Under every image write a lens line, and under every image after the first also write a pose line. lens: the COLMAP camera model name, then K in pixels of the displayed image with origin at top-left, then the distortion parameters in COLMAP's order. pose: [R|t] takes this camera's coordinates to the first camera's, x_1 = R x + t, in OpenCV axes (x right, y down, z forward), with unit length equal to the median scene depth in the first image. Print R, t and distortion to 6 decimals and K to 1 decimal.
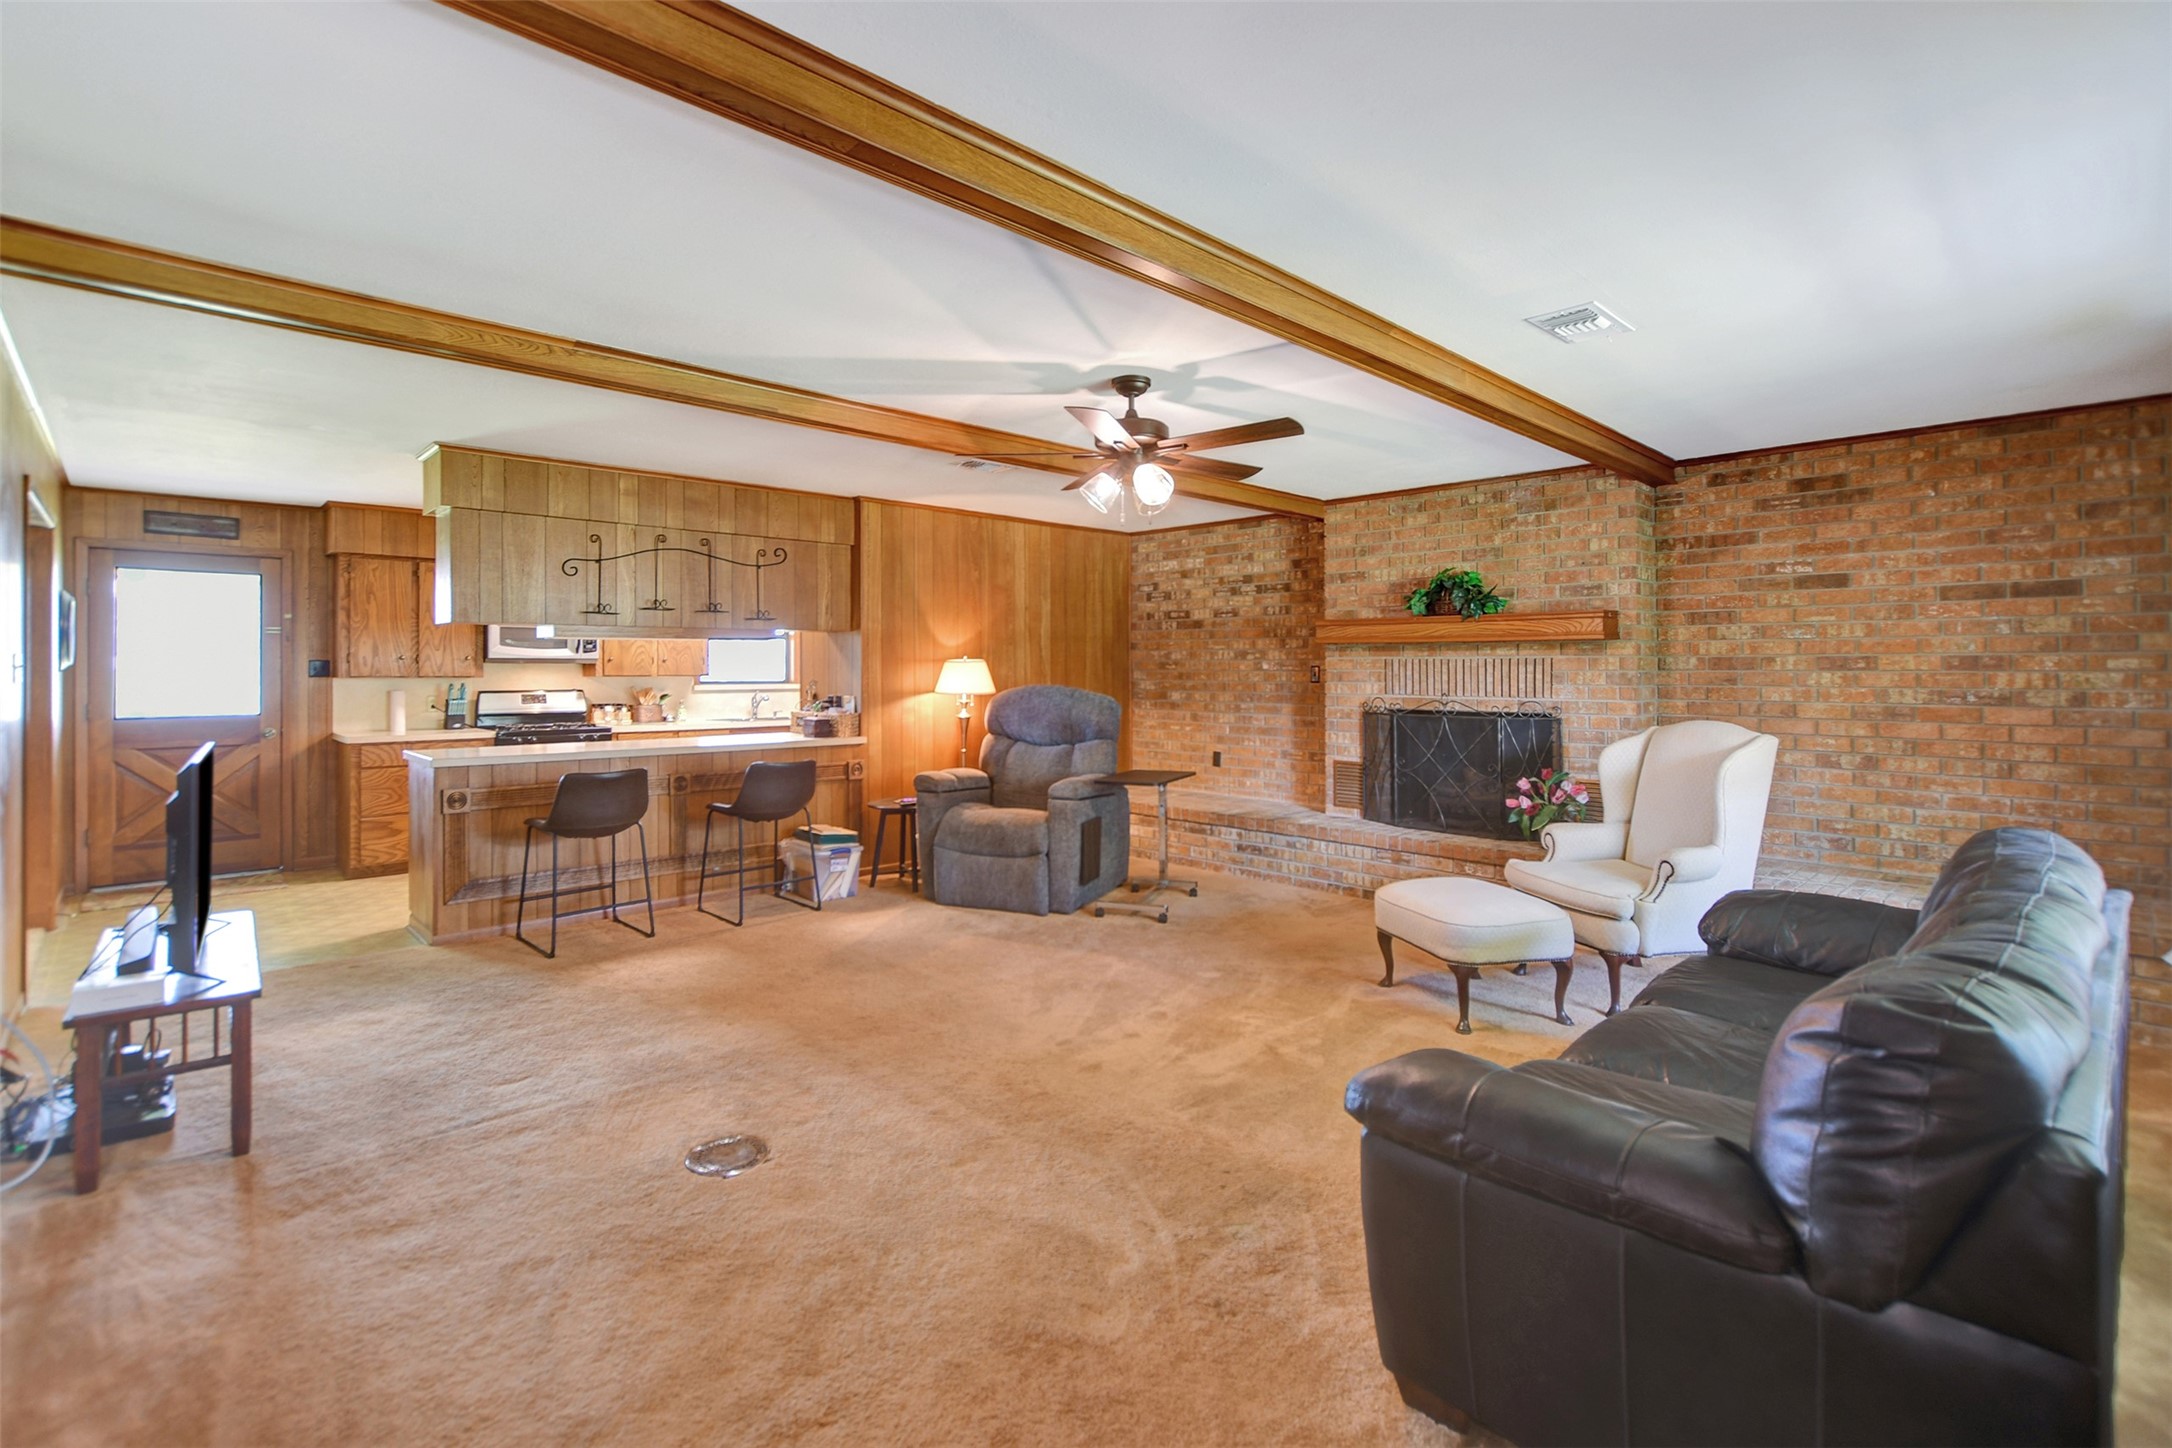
lens RADIAL K [[971.1, 0, 1052.2], [0, 971.1, 670.1], [0, 0, 1]] dist [-0.011391, 0.001957]
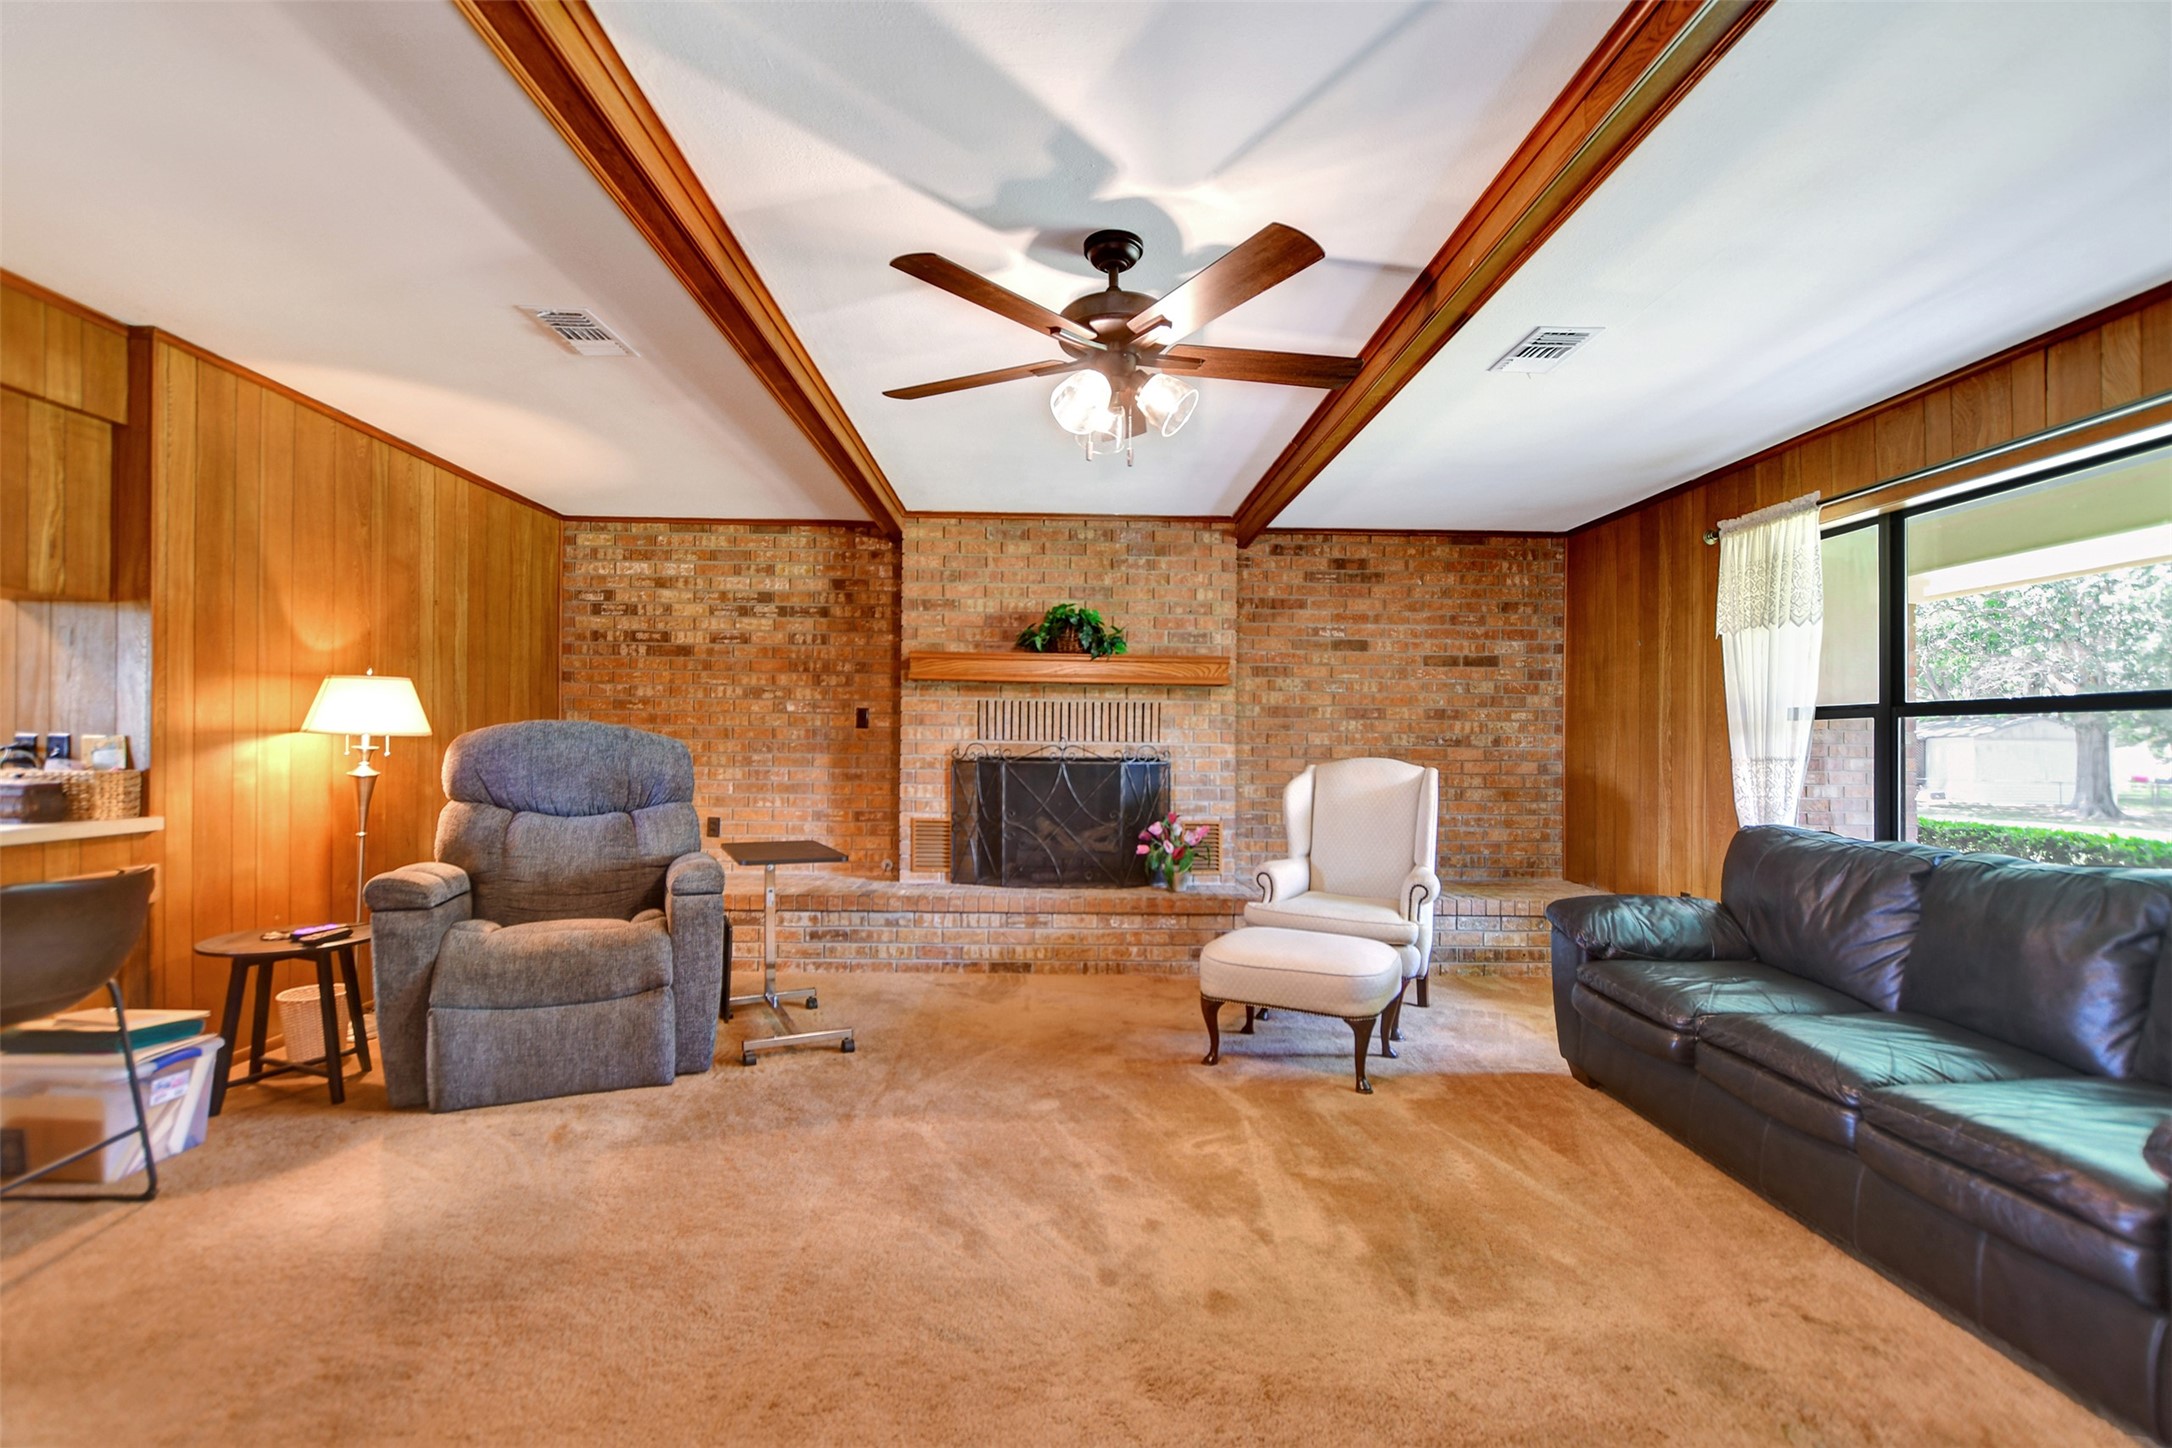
lens RADIAL K [[971.1, 0, 1103.2], [0, 971.1, 740.1], [0, 0, 1]] dist [-0.011391, 0.001957]
pose [[0.671627, 0.009553, 0.740828, -0.245457], [-0.012100, 0.999925, -0.001925, 0.026061], [-0.740791, -0.007671, 0.671692, 0.328920]]
